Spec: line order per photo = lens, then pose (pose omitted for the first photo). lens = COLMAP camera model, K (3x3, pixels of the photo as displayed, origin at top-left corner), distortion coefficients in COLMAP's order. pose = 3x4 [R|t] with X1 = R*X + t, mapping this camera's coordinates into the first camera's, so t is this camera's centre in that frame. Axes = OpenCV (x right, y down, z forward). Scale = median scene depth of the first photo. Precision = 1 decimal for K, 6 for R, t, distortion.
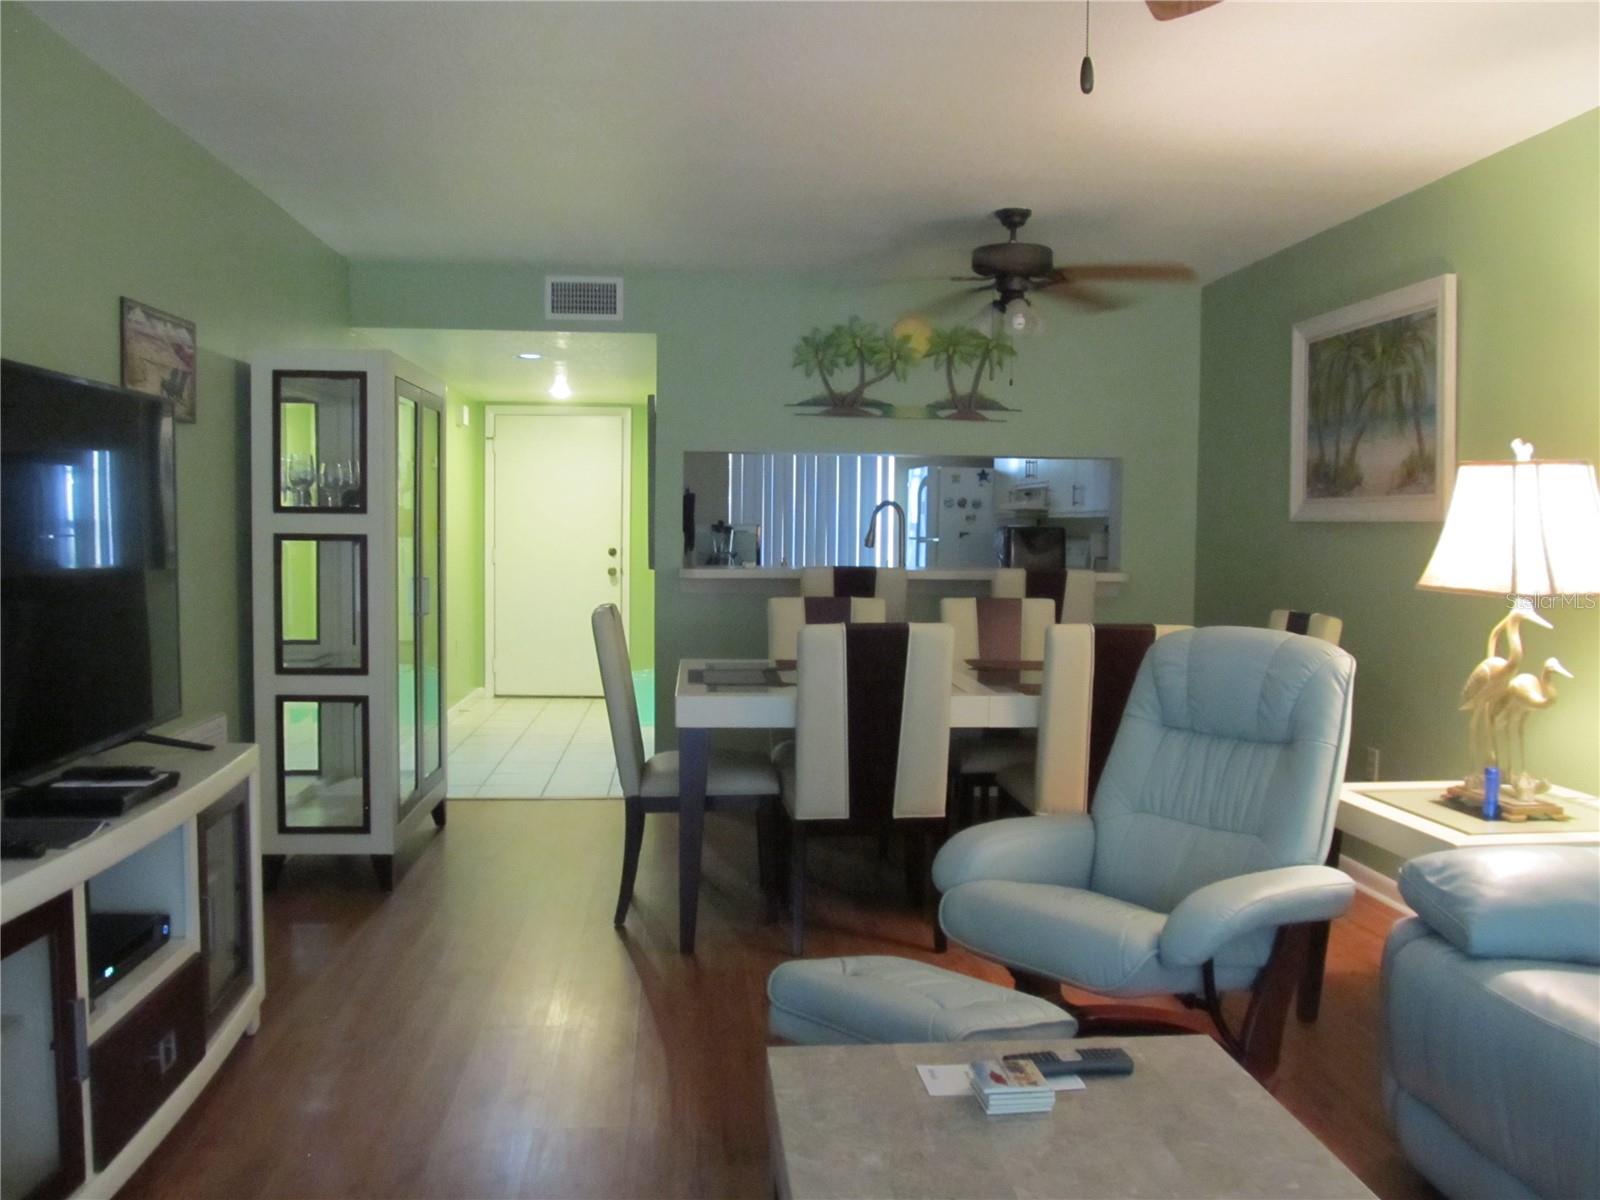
lens RADIAL K [[1307.9, 0, 804.7], [0, 1307.9, 606.2], [0, 0, 1]] dist [-0.065430, 0.027481]
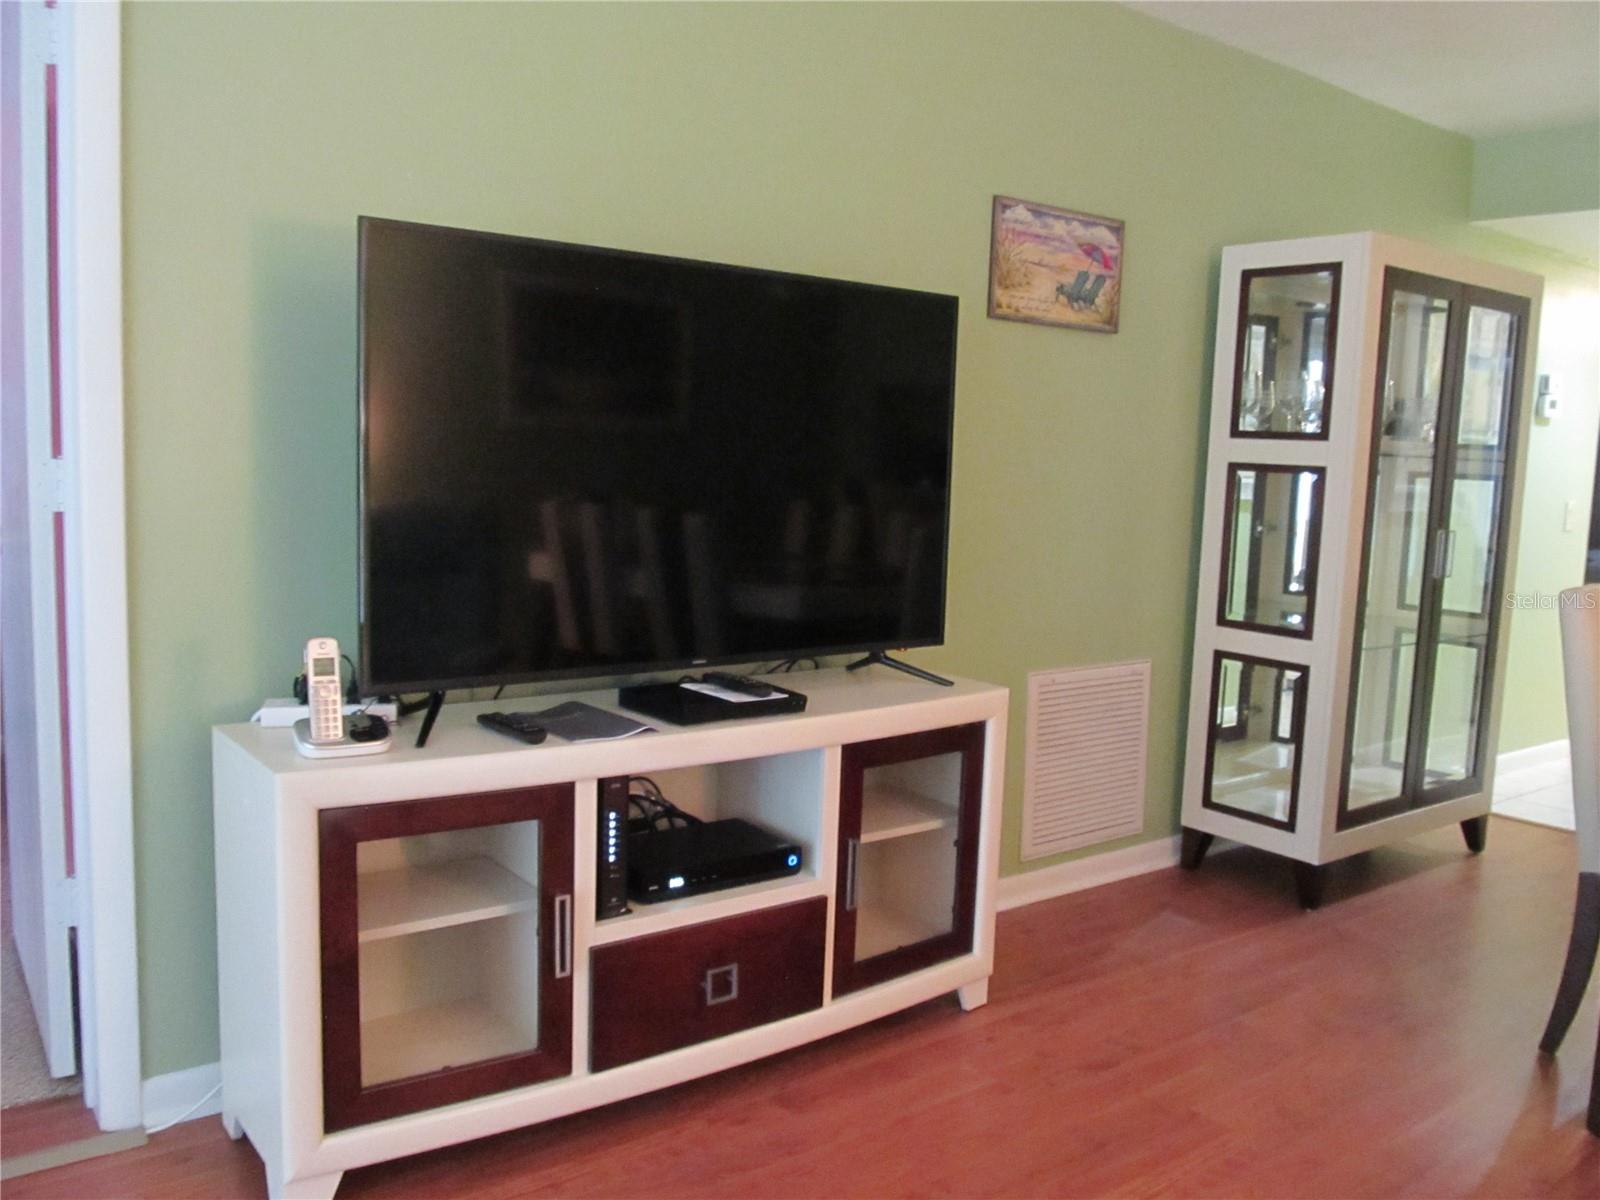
lens RADIAL K [[1307.9, 0, 806.1], [0, 1307.9, 606.9], [0, 0, 1]] dist [-0.065430, 0.027481]
pose [[0.532106, 0.106604, -0.839939, 0.171628], [-0.082315, 0.993856, 0.073992, -0.001284], [0.842667, 0.029768, 0.537612, 0.299530]]
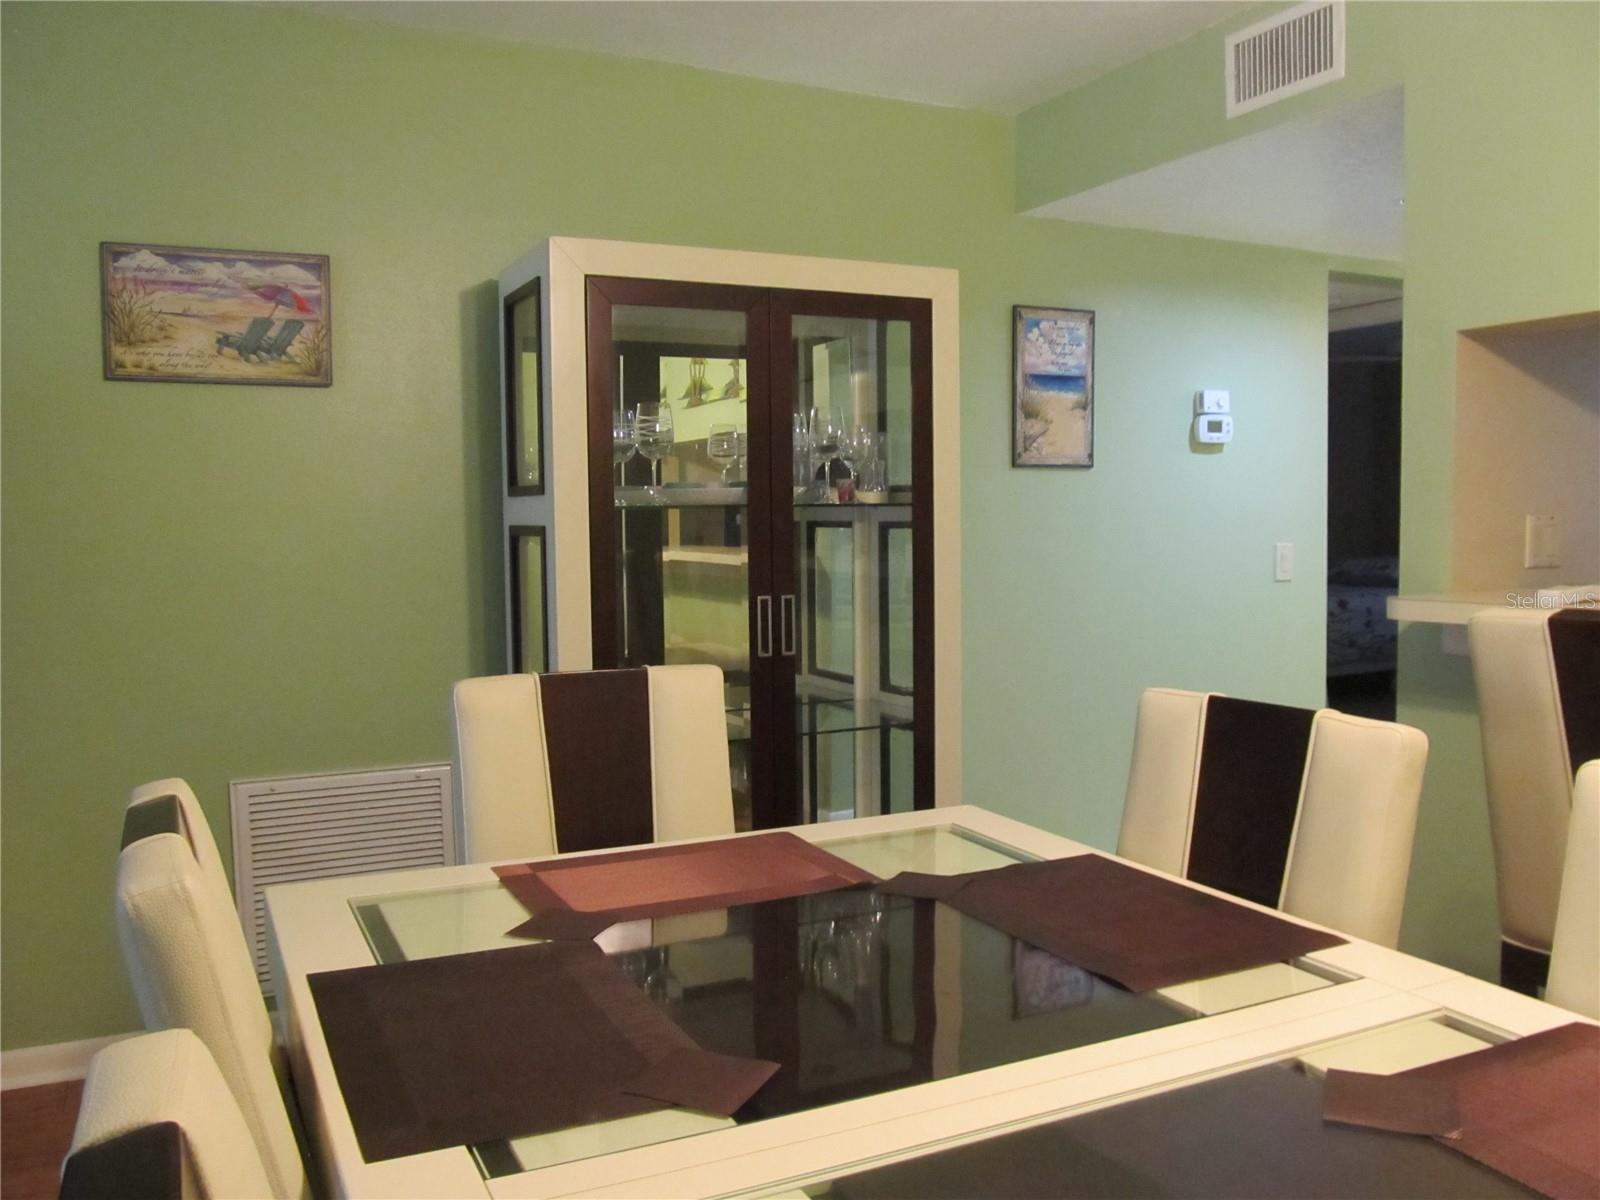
lens RADIAL K [[1307.9, 0, 792.8], [0, 1307.9, 604.3], [0, 0, 1]] dist [-0.065430, 0.027481]
pose [[0.365689, 0.044254, -0.929685, 0.318551], [-0.043082, 0.998603, 0.030589, -0.040818], [0.929740, 0.028867, 0.367084, 0.869210]]
